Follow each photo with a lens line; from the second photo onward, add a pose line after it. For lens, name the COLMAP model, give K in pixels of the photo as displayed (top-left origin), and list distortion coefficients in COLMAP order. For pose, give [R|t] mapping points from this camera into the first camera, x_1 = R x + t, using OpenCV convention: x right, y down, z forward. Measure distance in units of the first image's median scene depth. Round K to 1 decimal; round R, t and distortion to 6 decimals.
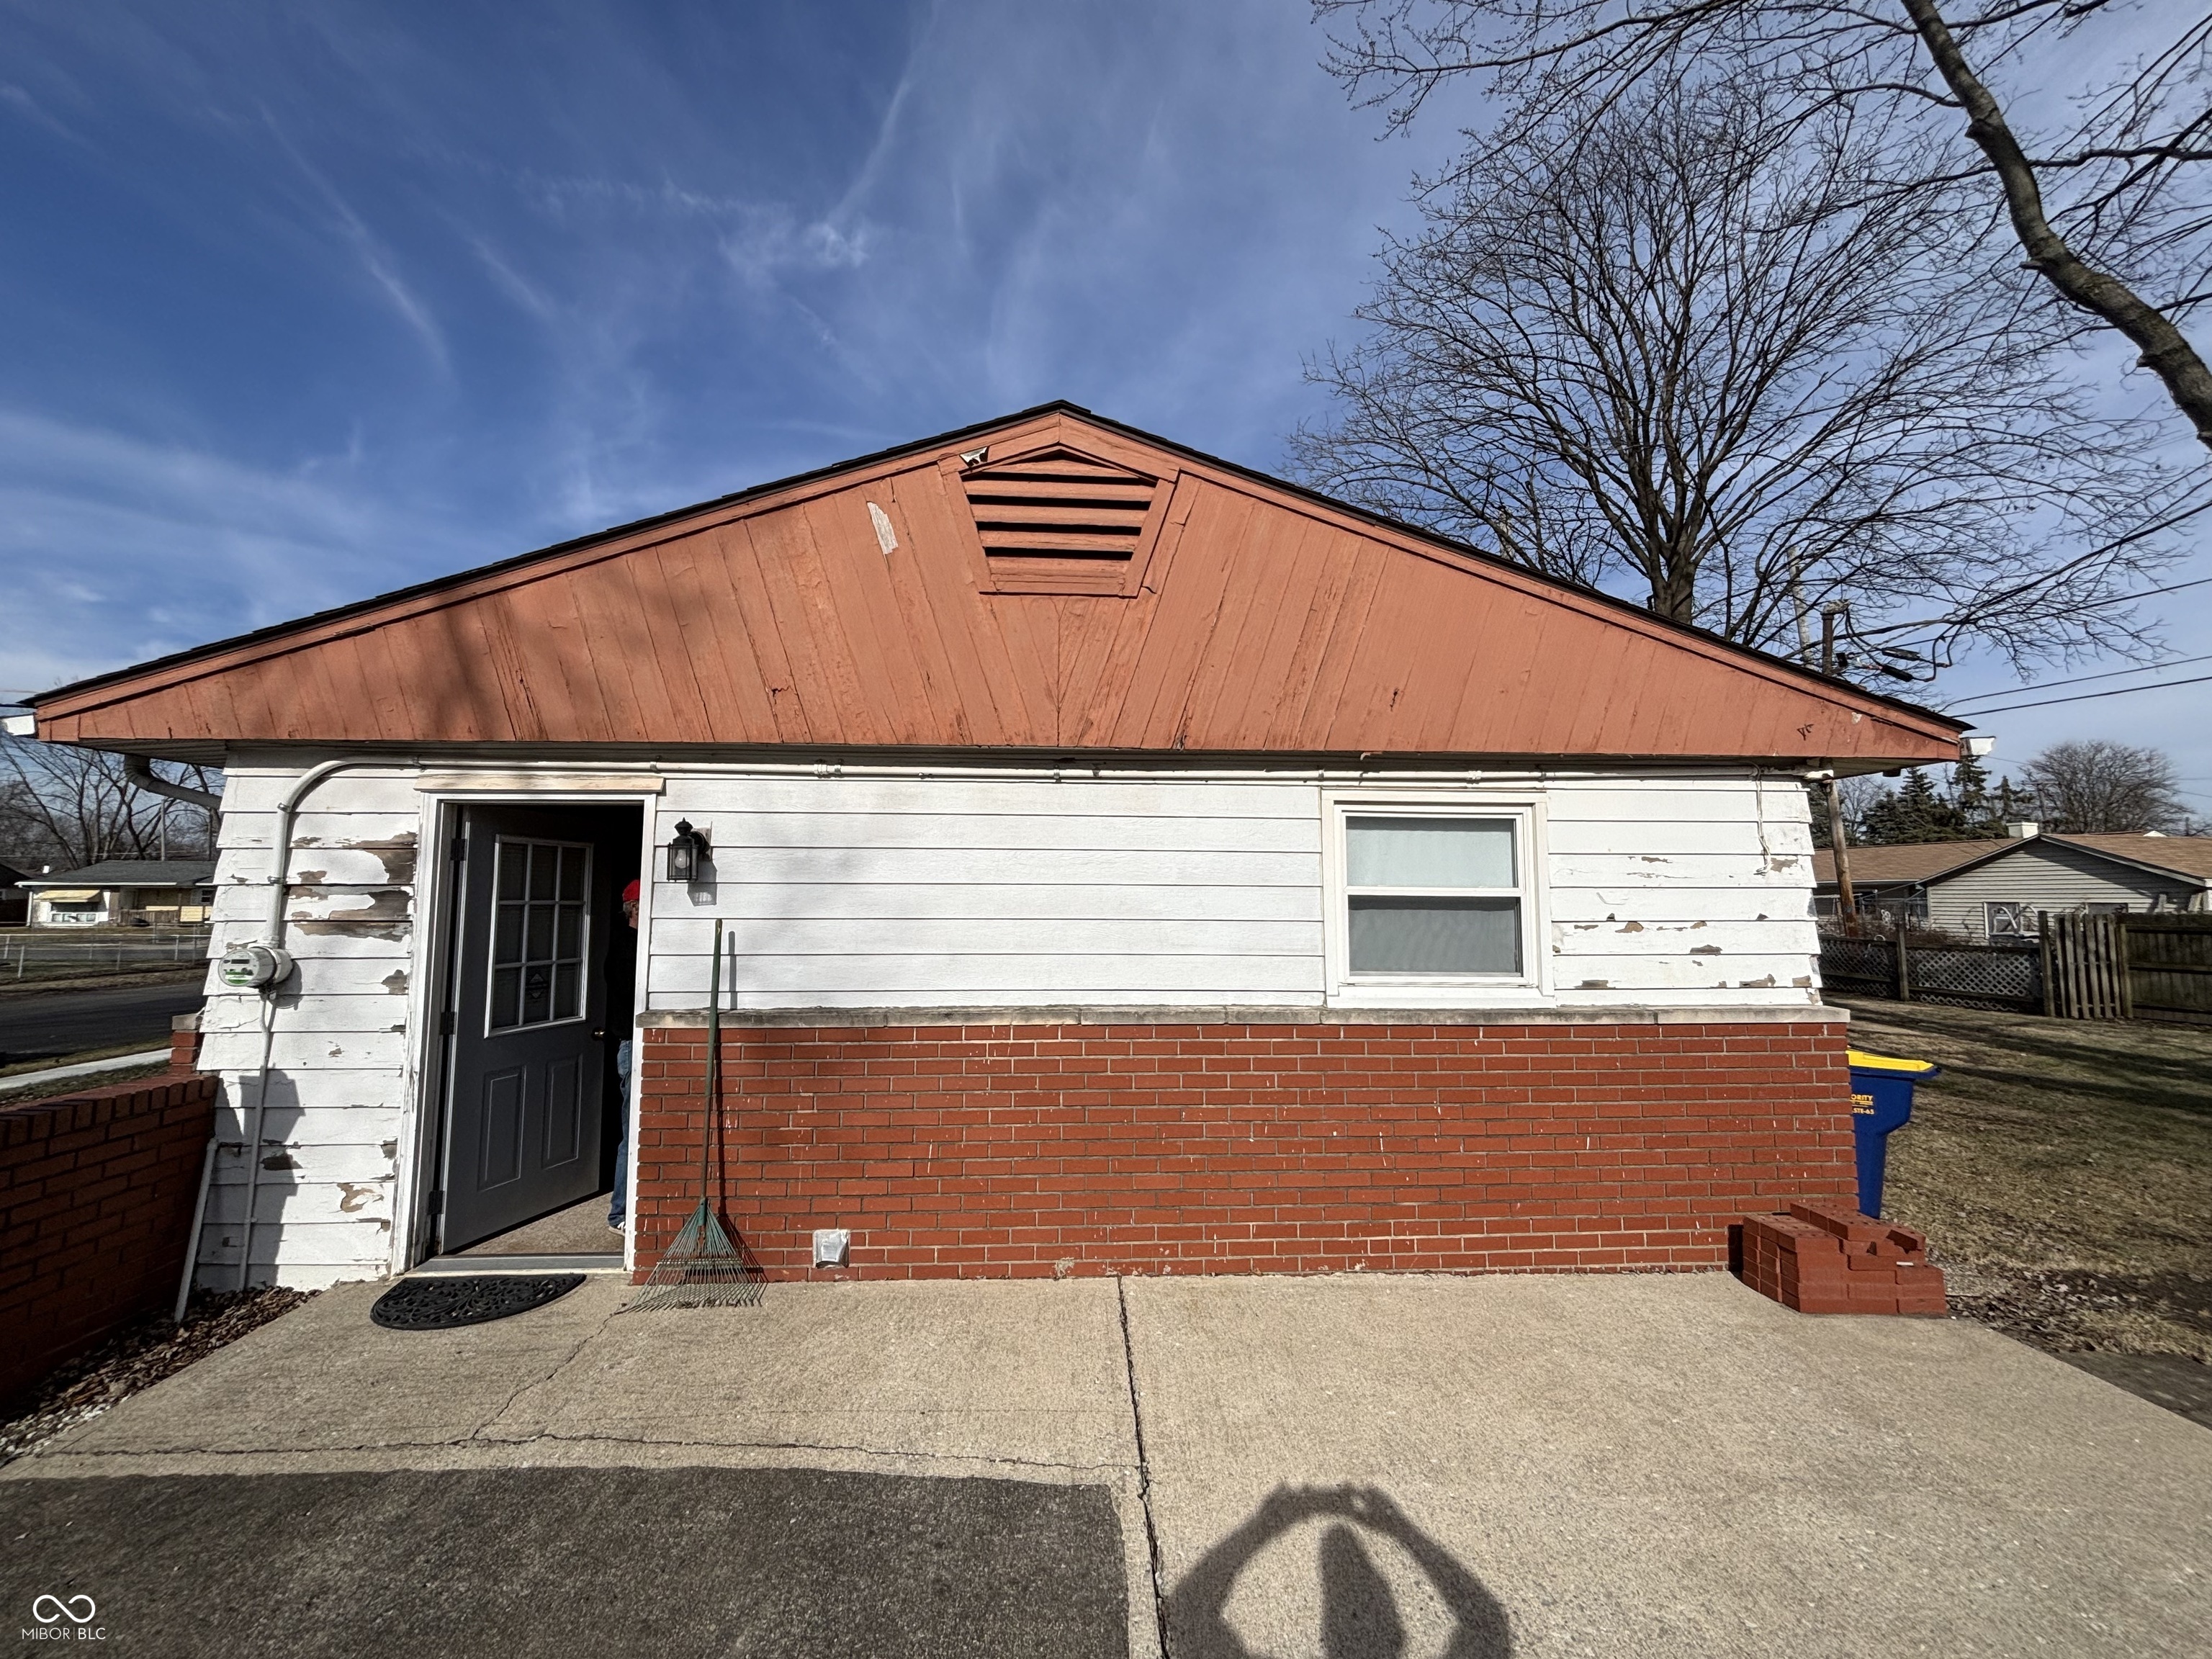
lens RADIAL K [[894.7, 0, 1107.3], [0, 894.7, 816.1], [0, 0, 1]] dist [0.000924, -0.001188]
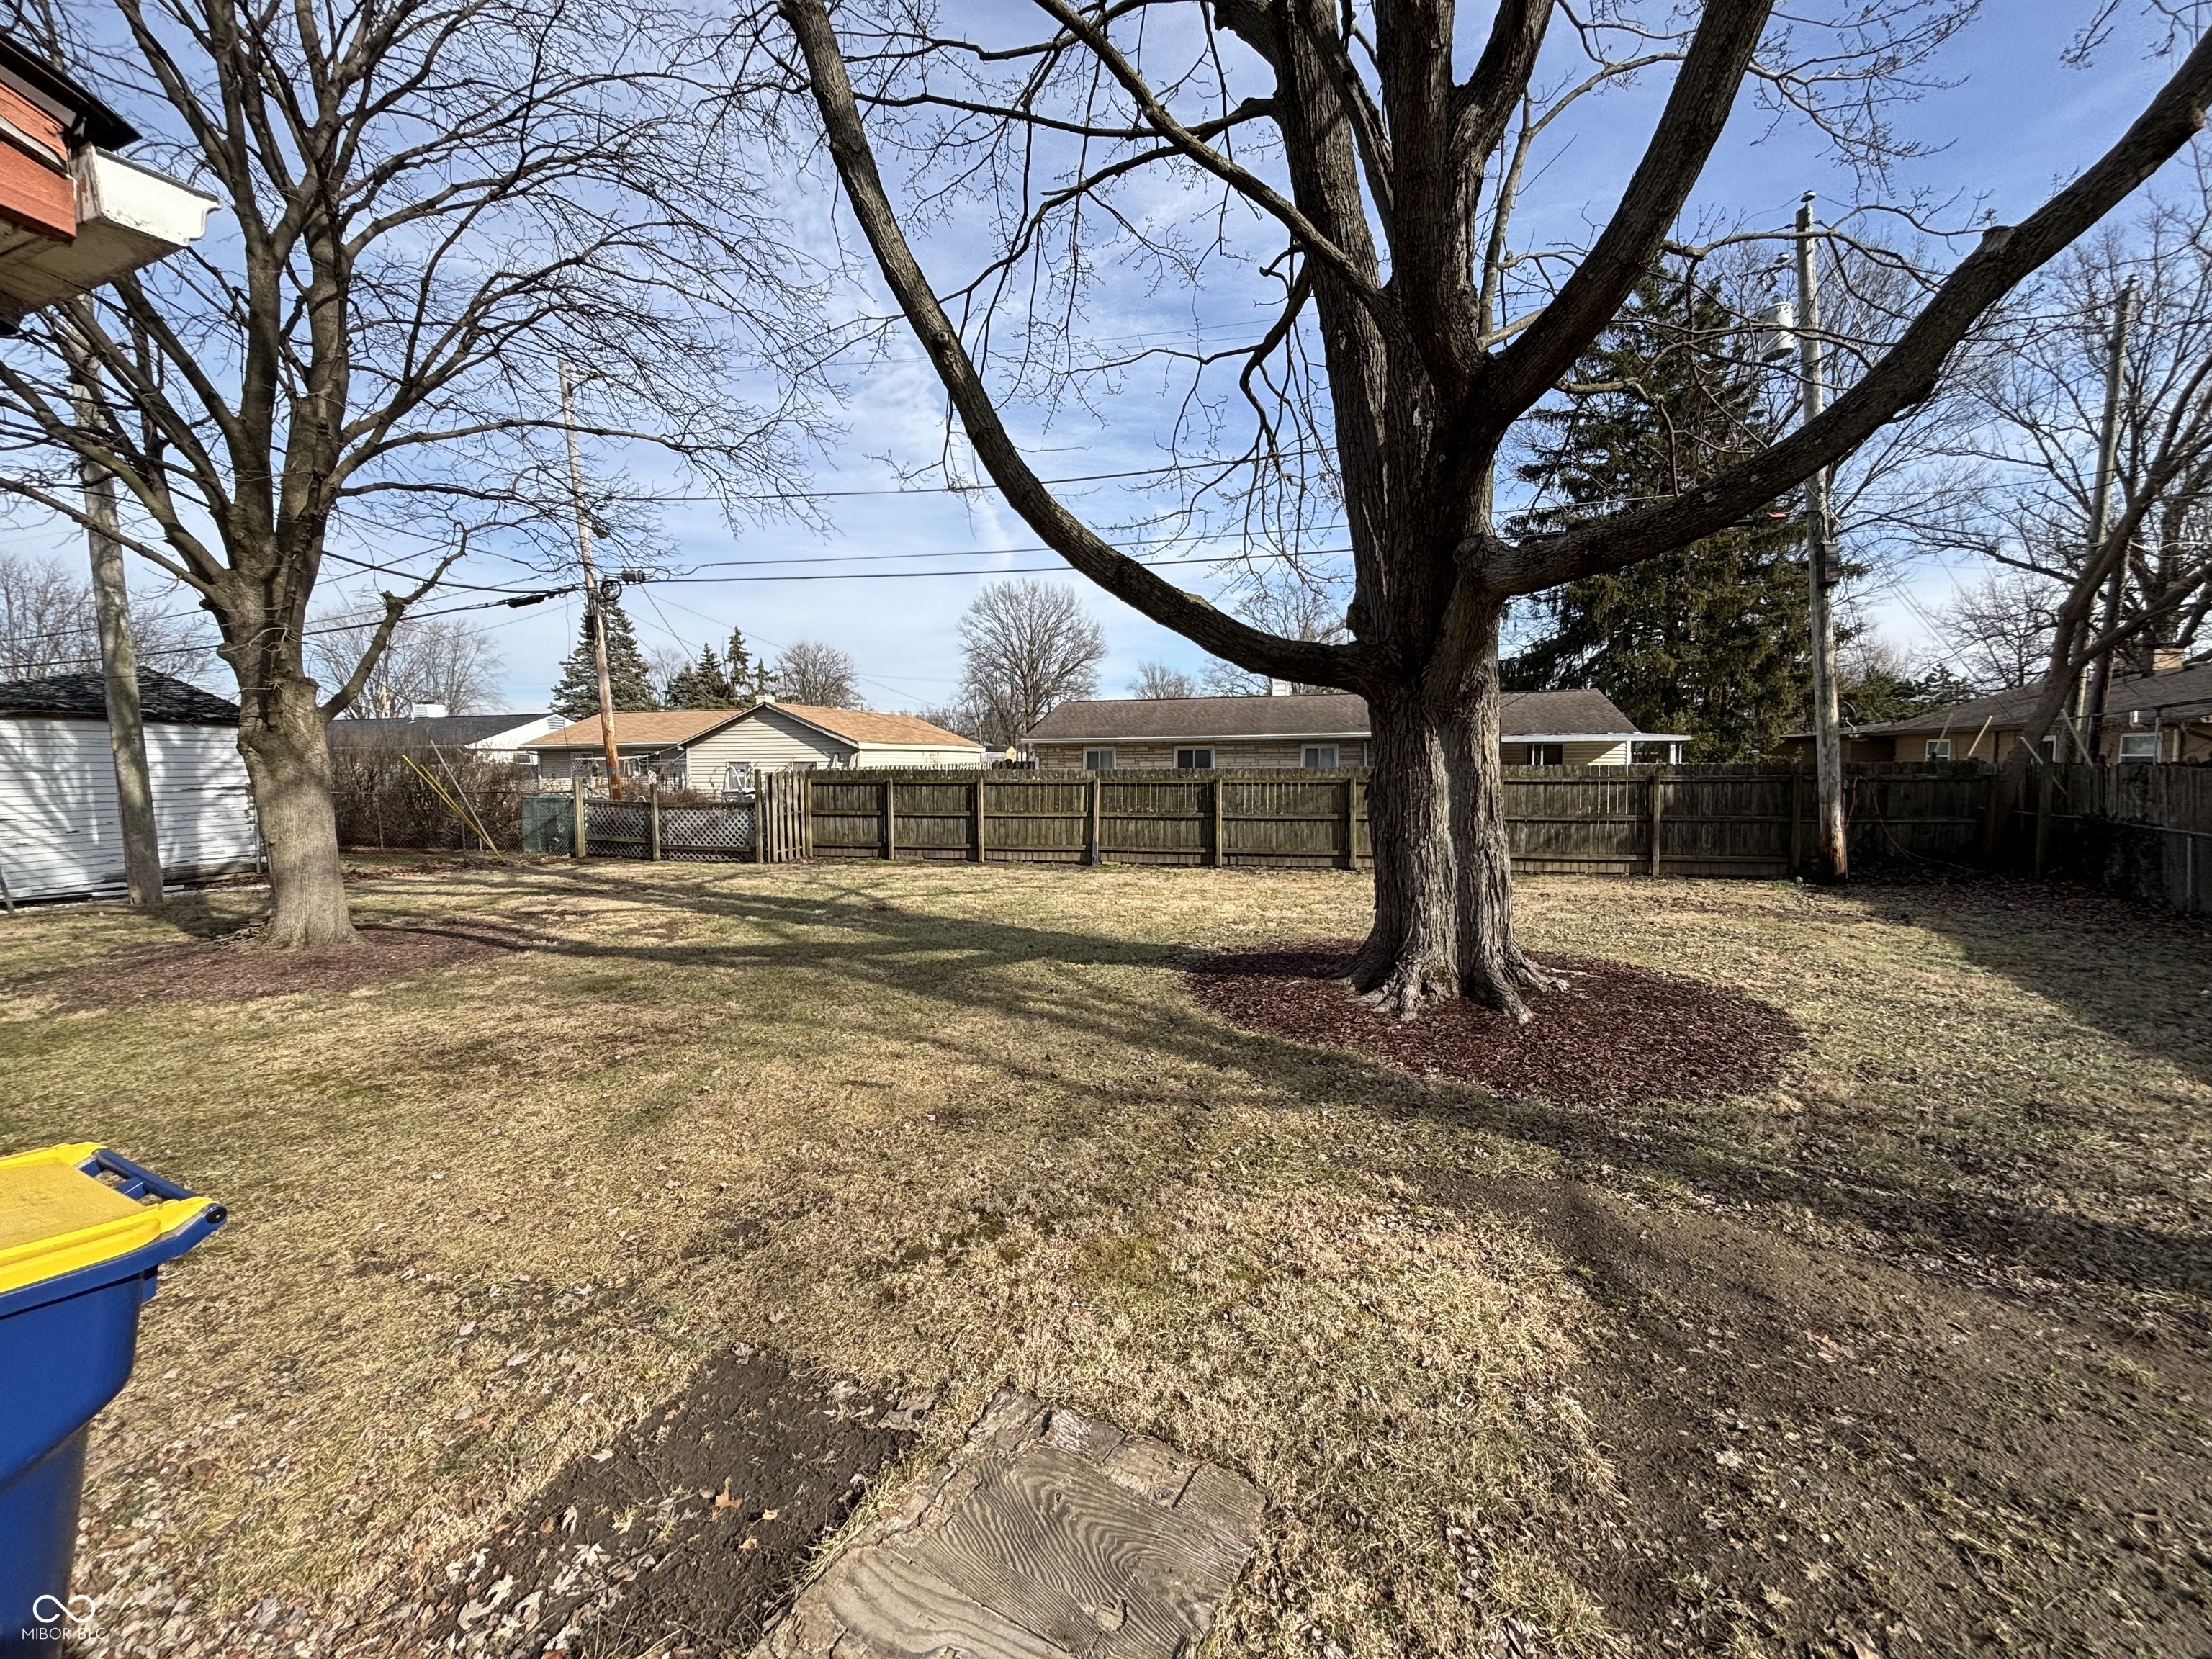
lens RADIAL K [[894.7, 0, 1104.8], [0, 894.7, 835.0], [0, 0, 1]] dist [0.000924, -0.001188]
pose [[0.415392, -0.084768, 0.905684, 0.187325], [-0.073229, 0.989301, 0.126180, 0.012993], [-0.906690, -0.118736, 0.404740, 0.132321]]
